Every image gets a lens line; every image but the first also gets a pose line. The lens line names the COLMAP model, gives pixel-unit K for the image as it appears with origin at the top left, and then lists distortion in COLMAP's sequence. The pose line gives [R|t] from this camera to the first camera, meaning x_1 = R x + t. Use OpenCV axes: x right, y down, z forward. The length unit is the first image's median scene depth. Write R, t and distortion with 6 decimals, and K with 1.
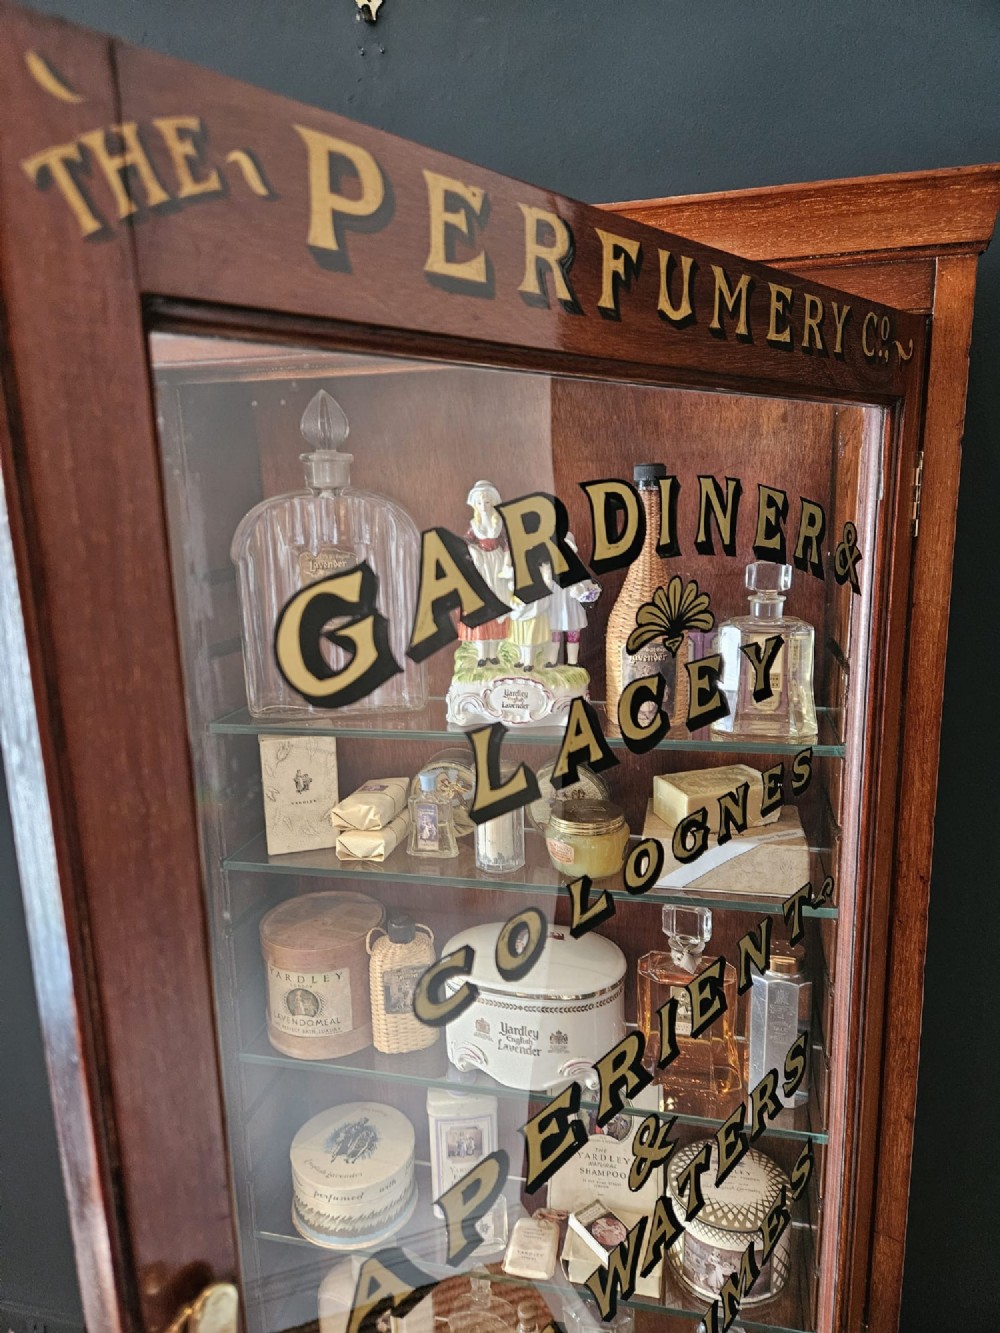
lens RADIAL K [[885.9, 0, 485.9], [0, 885.9, 663.0], [0, 0, 1]] dist [0.073797, -0.070494]
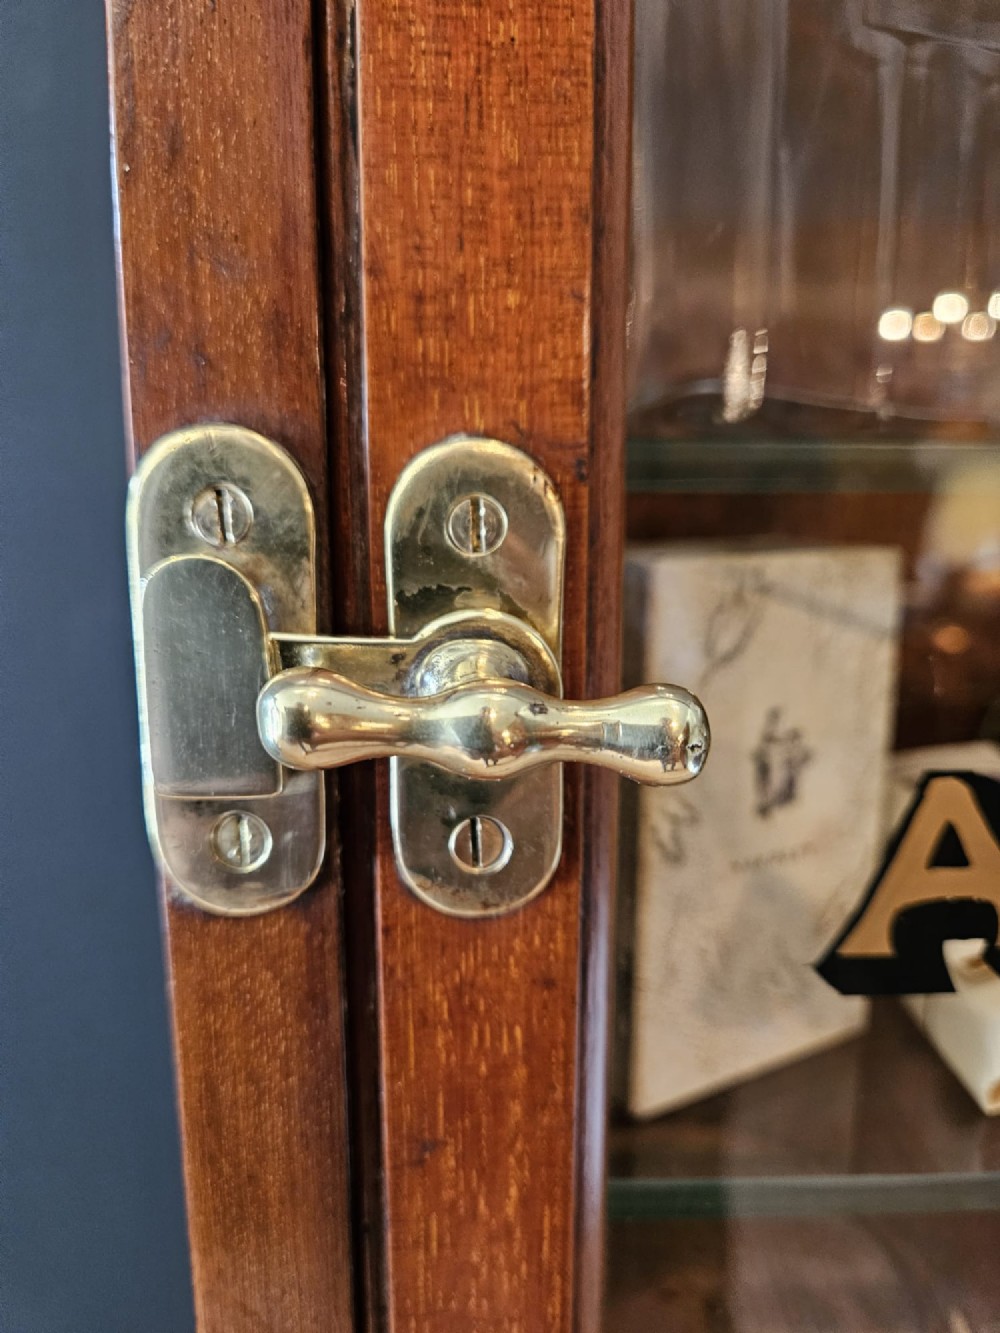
lens RADIAL K [[949.6, 0, 500.0], [0, 949.6, 666.5], [0, 0, 1]] dist [0.000337, -0.039857]
pose [[0.968215, -0.014311, 0.249708, -0.338971], [0.018491, 0.999725, -0.014400, 0.114011], [-0.249434, 0.018560, 0.968214, 0.810485]]
